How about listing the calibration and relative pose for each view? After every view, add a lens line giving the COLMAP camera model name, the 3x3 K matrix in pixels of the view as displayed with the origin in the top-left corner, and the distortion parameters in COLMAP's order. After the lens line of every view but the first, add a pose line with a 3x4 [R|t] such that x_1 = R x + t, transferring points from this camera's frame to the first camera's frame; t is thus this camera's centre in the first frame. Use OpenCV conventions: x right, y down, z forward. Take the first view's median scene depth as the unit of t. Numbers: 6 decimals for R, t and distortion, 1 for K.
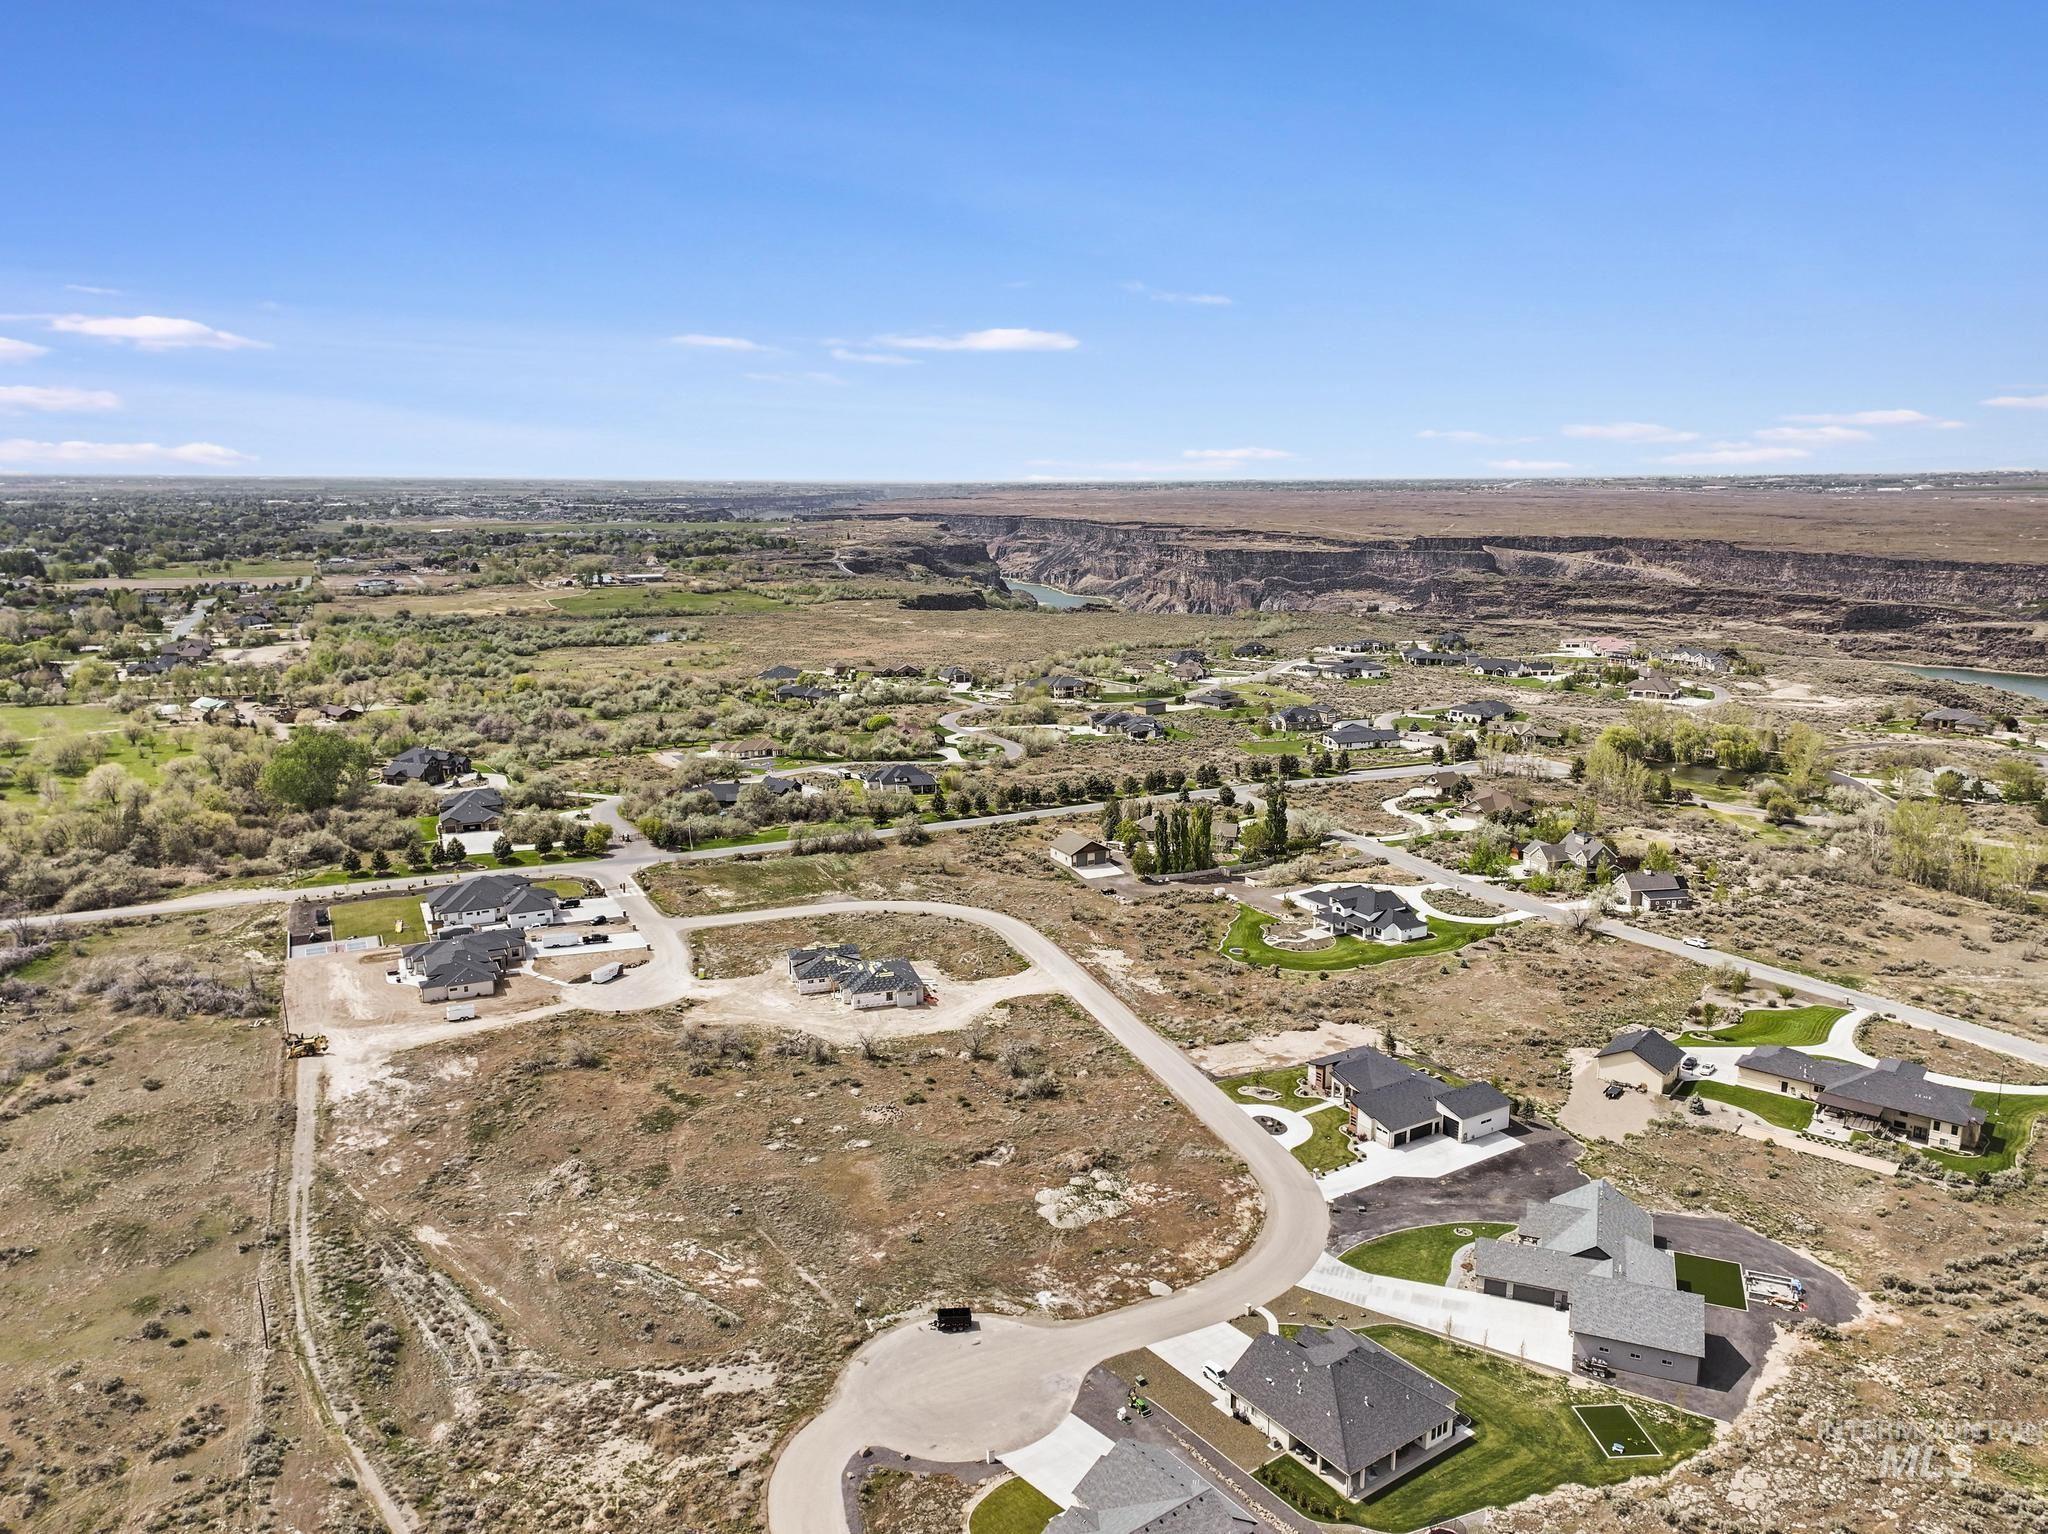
lens RADIAL K [[1434.7, 0, 1031.5], [0, 1434.7, 773.2], [0, 0, 1]] dist [0.001704, 0.006528]
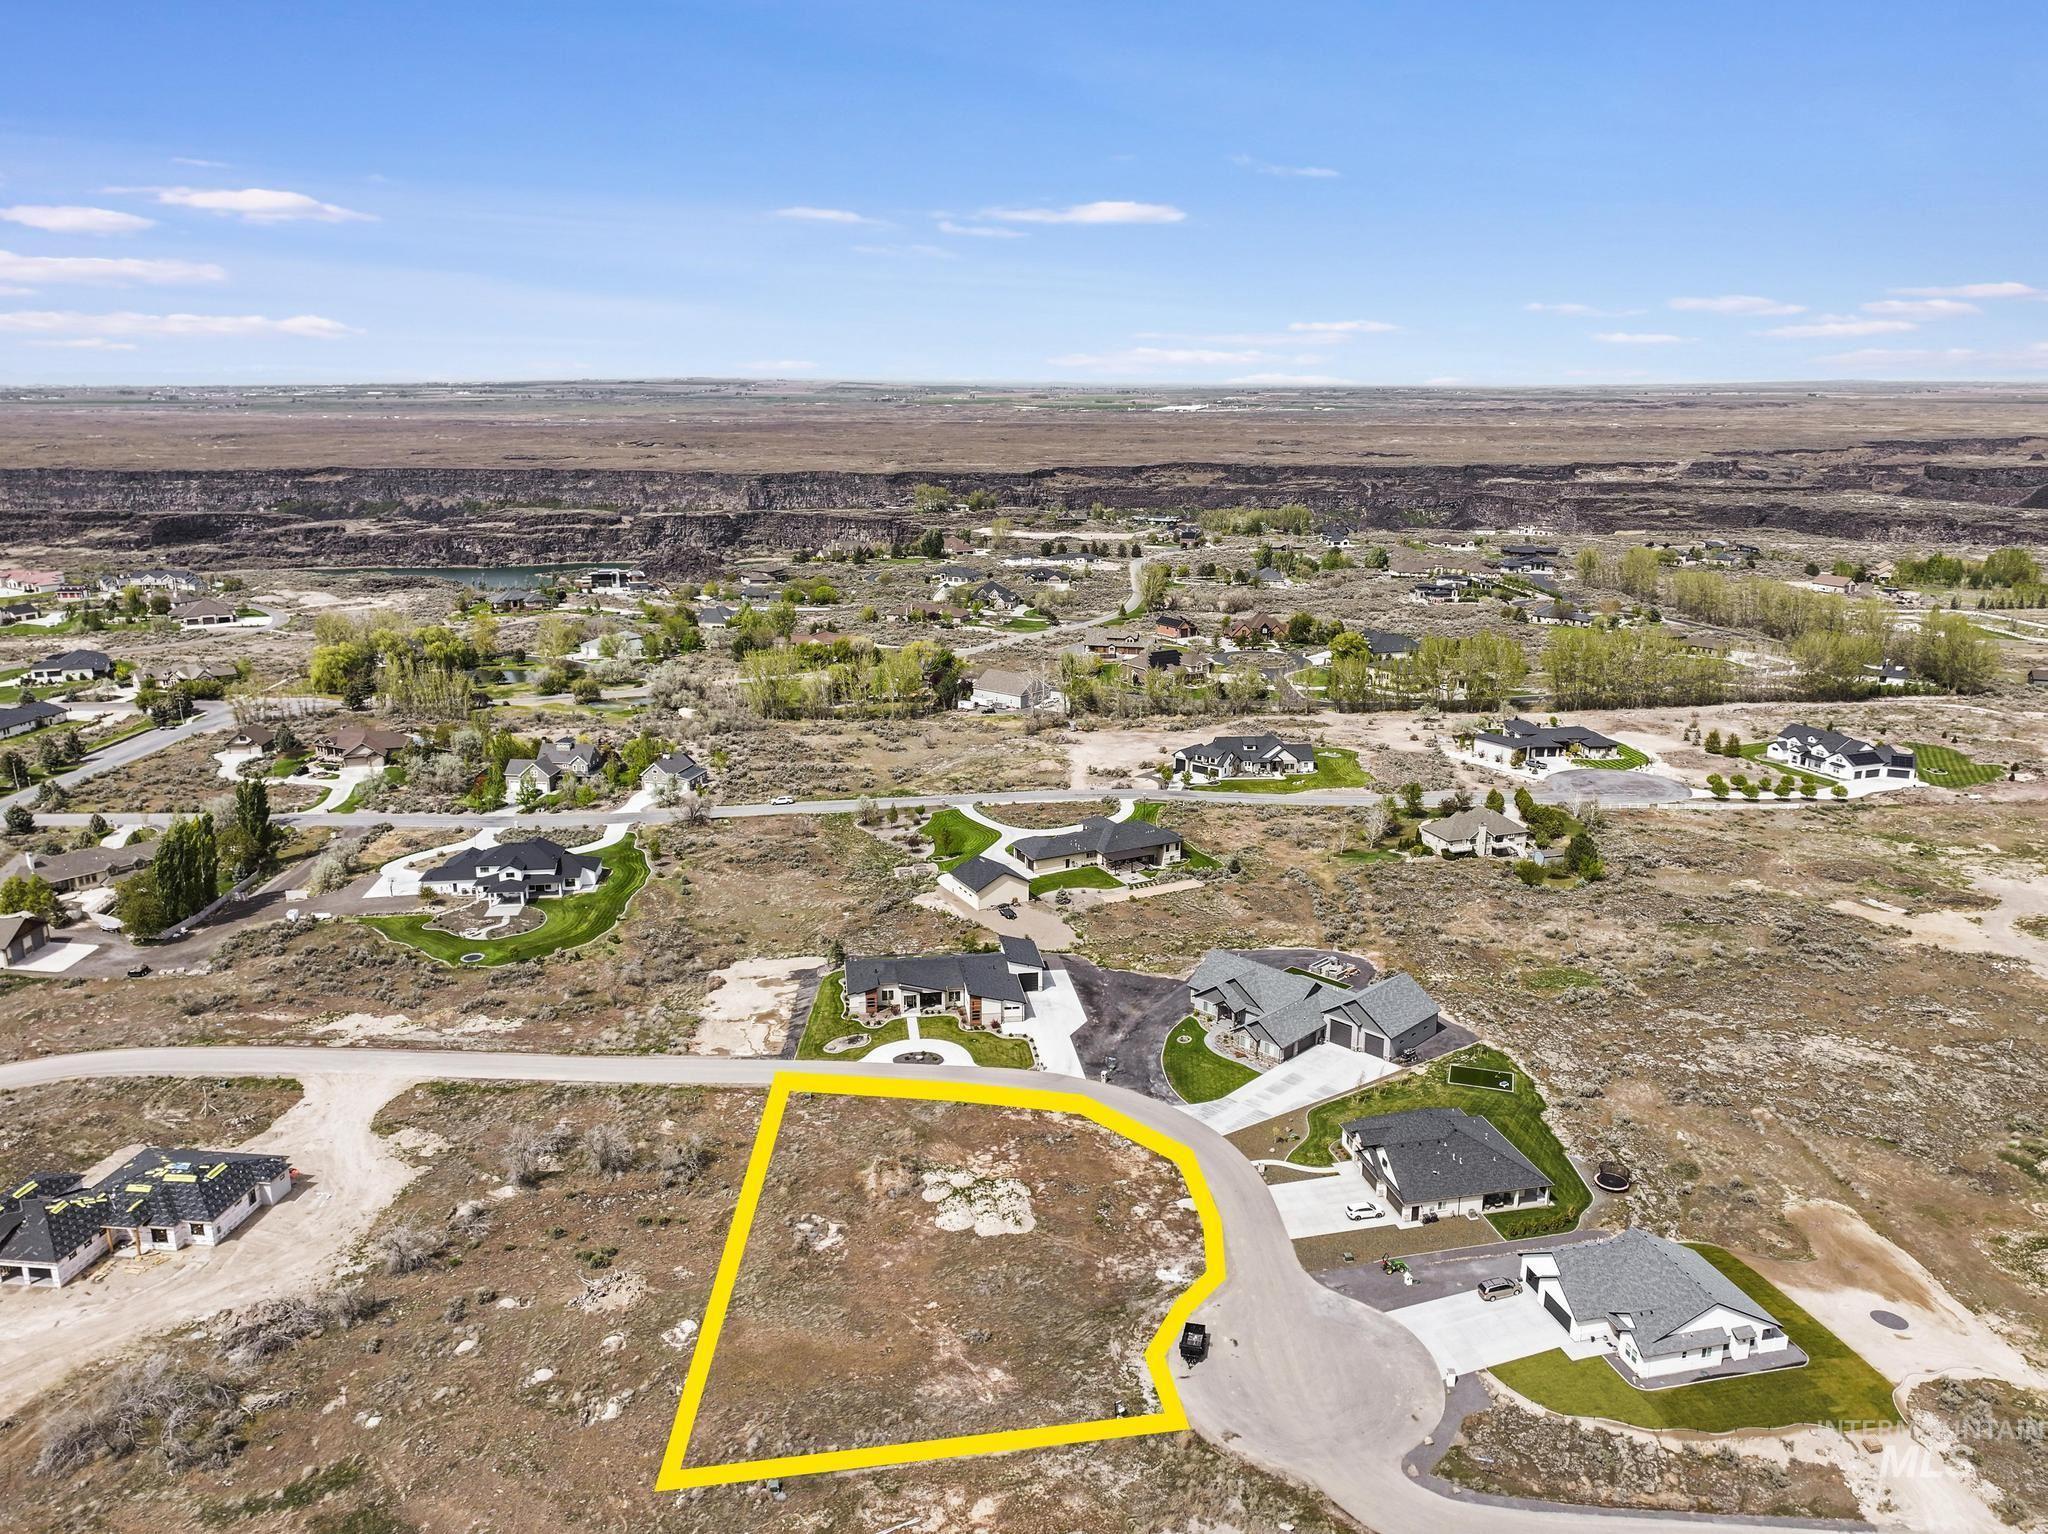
lens RADIAL K [[1441.1, 0, 1024.0], [0, 1441.1, 767.0], [0, 0, 1]] dist [0.002530, 0.005662]
pose [[0.393462, -0.230094, 0.890081, -0.437348], [0.184507, 0.968238, 0.168737, -0.056650], [-0.900636, 0.097834, 0.423419, 0.408648]]
